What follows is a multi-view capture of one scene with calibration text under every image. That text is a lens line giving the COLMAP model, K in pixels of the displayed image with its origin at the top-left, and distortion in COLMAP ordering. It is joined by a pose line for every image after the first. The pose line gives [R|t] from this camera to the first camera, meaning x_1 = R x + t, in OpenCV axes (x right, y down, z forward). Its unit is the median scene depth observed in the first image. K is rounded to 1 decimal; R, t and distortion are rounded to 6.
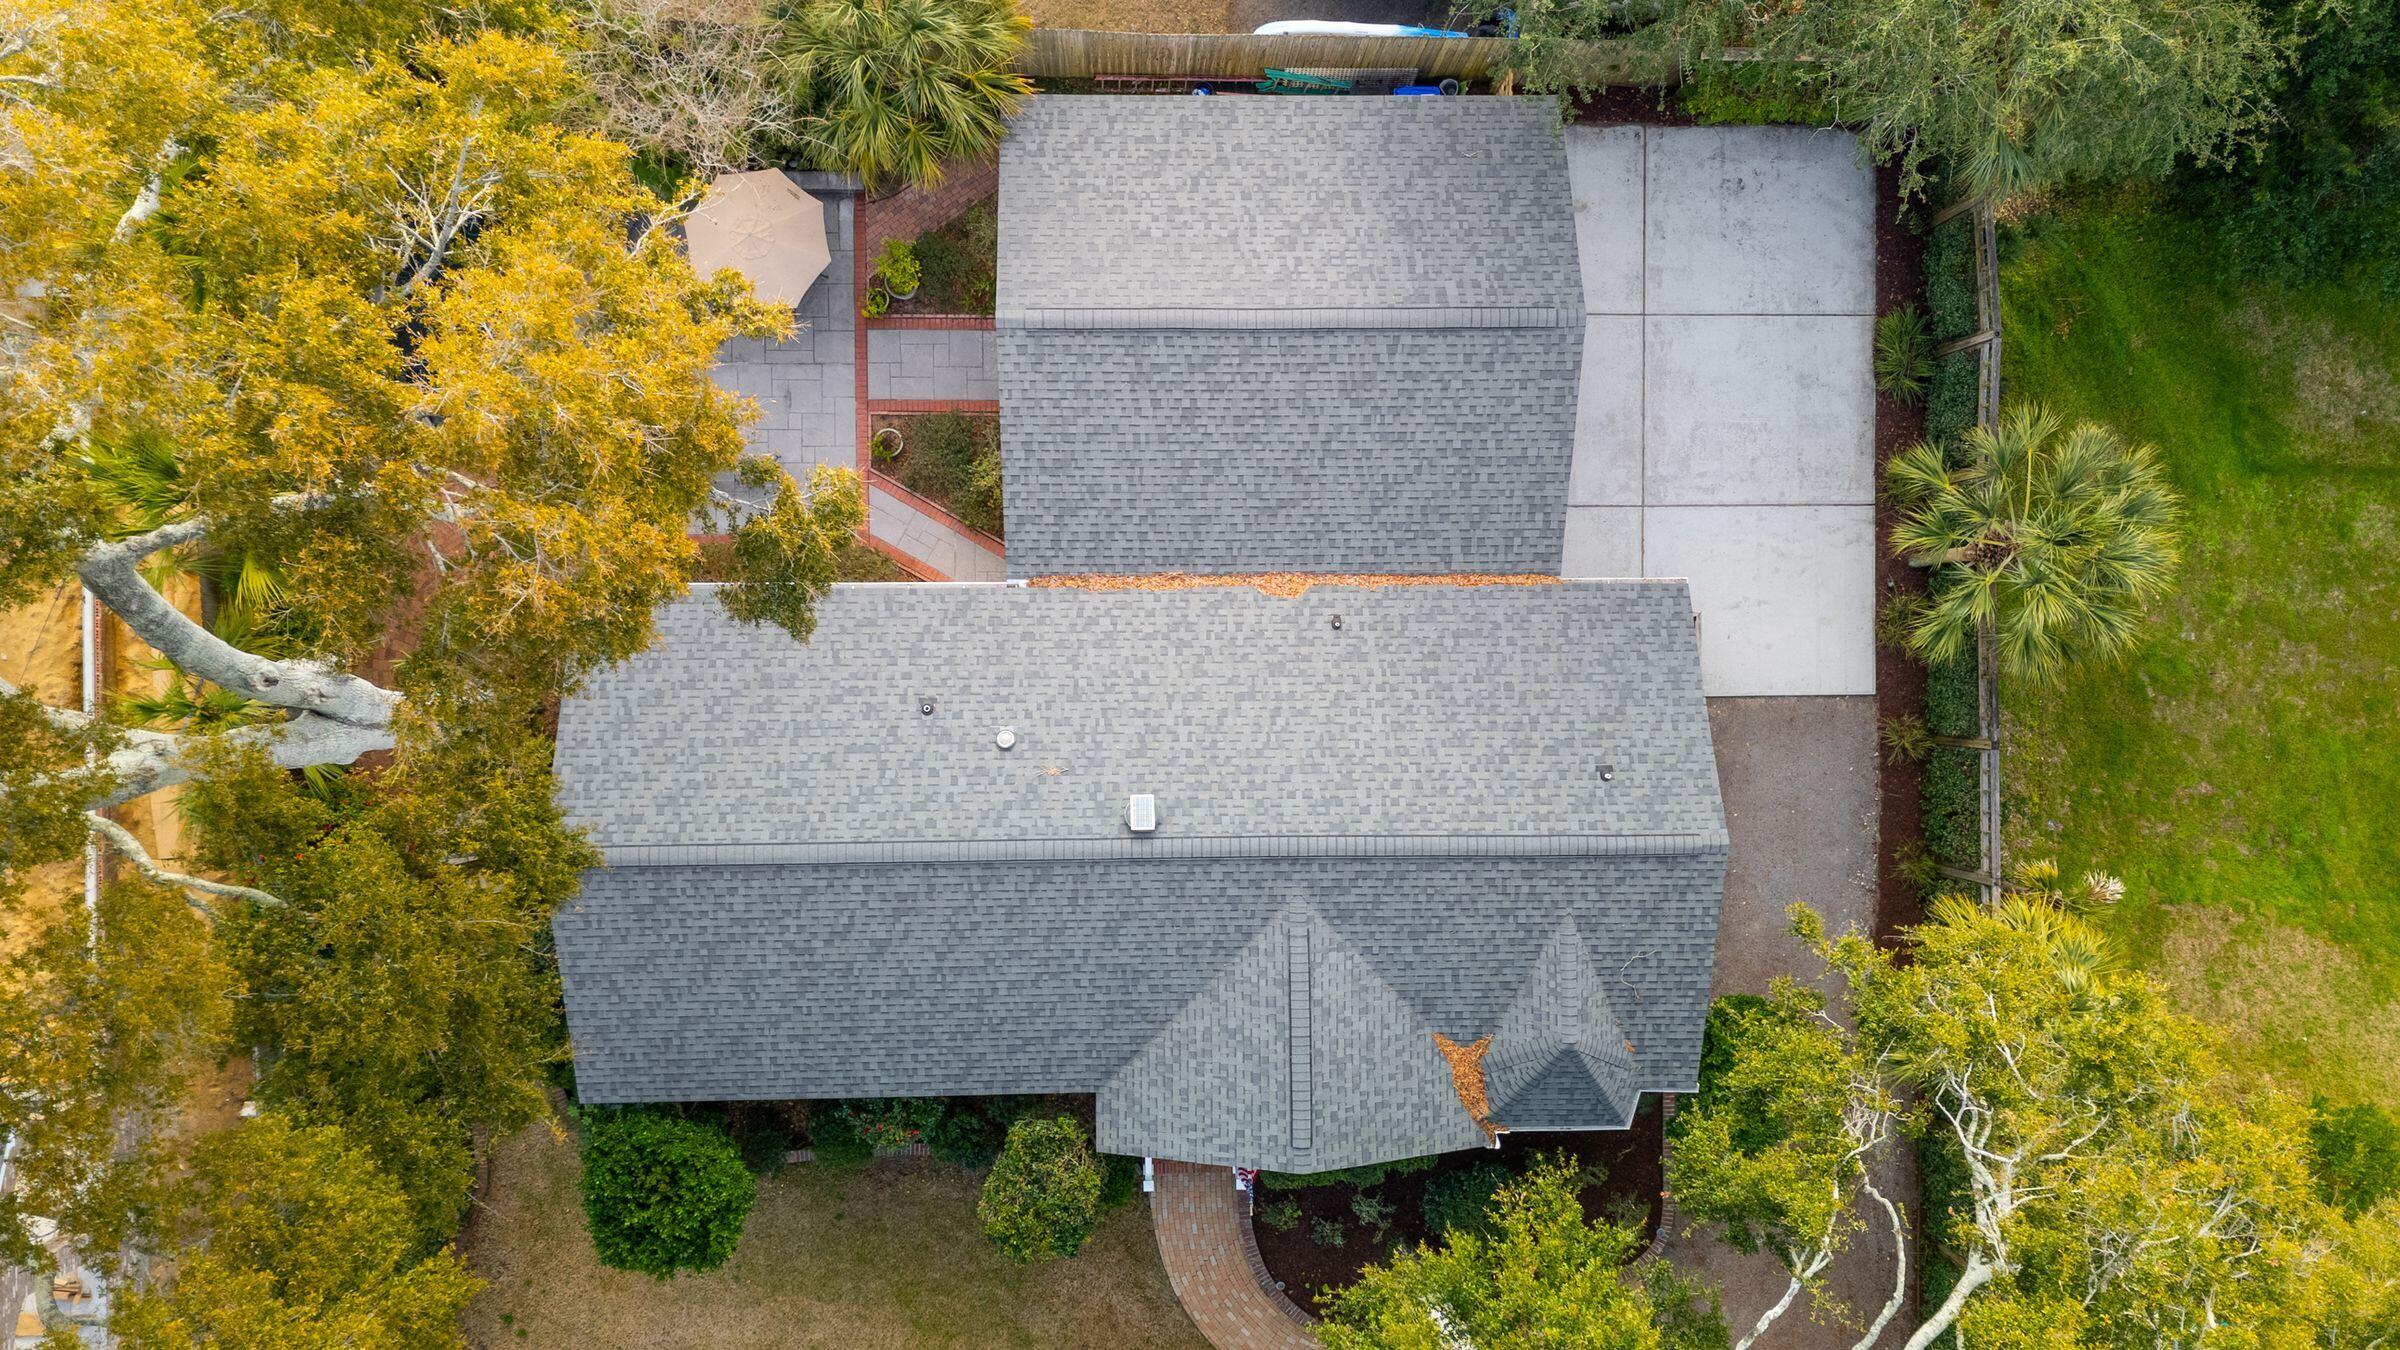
lens RADIAL K [[1658.5, 0, 1204.2], [0, 1658.5, 672.6], [0, 0, 1]] dist [0.080064, -0.063291]
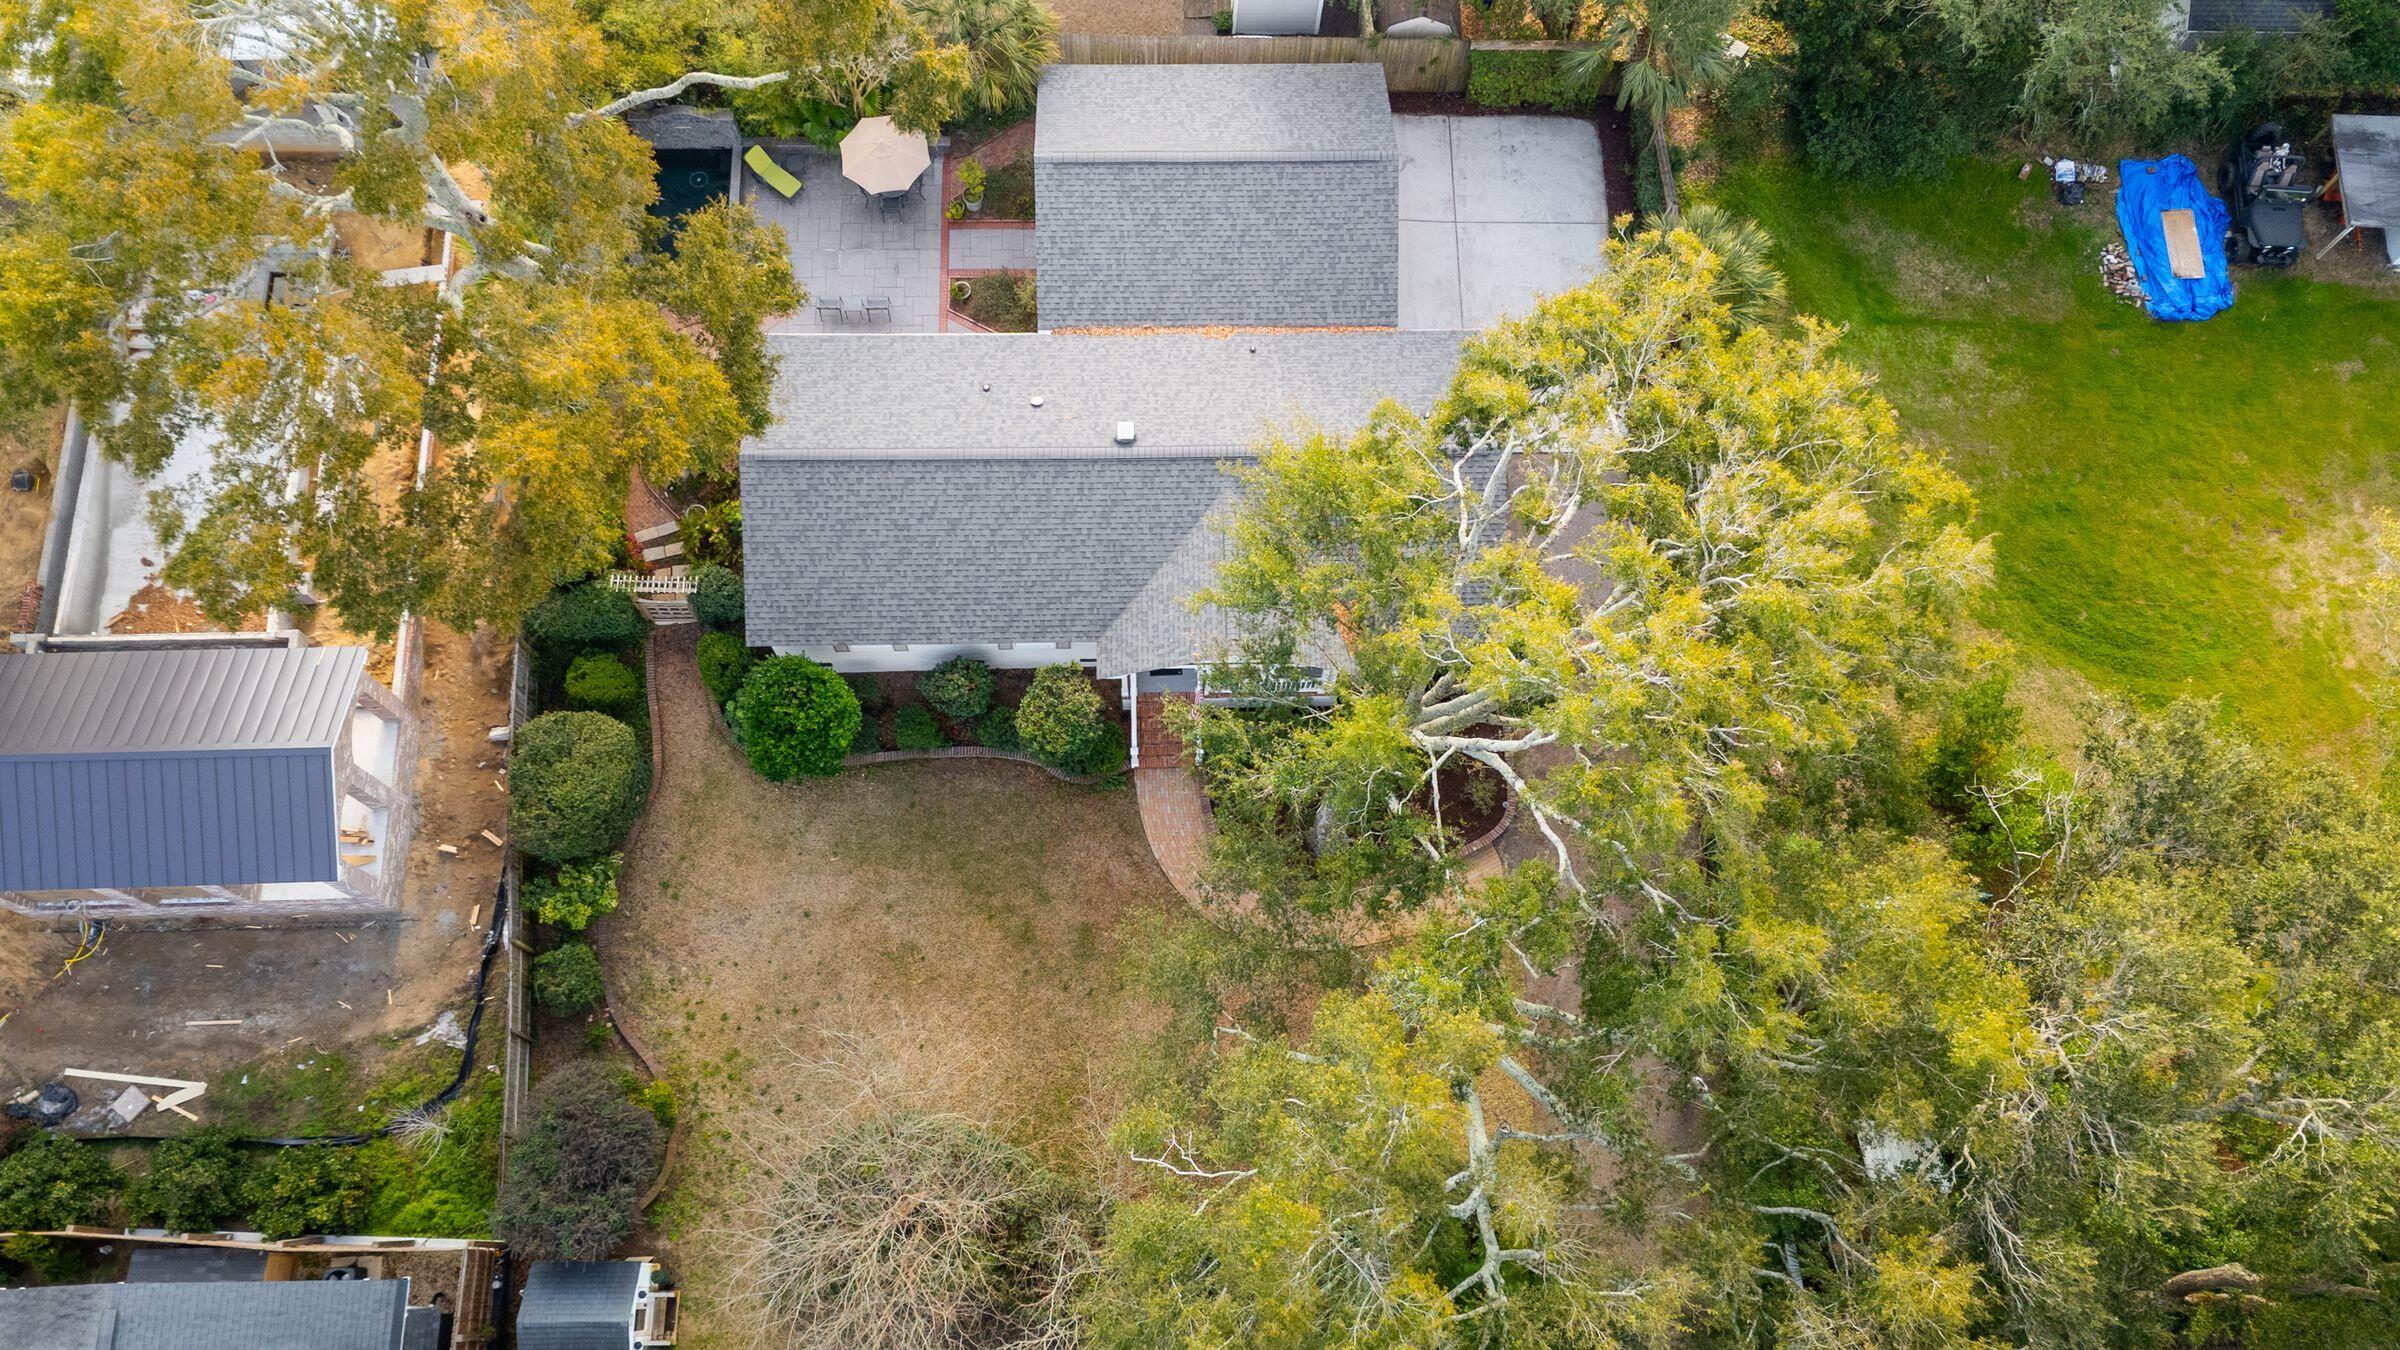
lens RADIAL K [[1658.5, 0, 1204.2], [0, 1658.5, 672.6], [0, 0, 1]] dist [0.080064, -0.063291]
pose [[0.999785, -0.019597, -0.006720, 0.039930], [0.016717, 0.954710, -0.297068, 0.723454], [0.012238, 0.296892, 0.954833, -0.389374]]
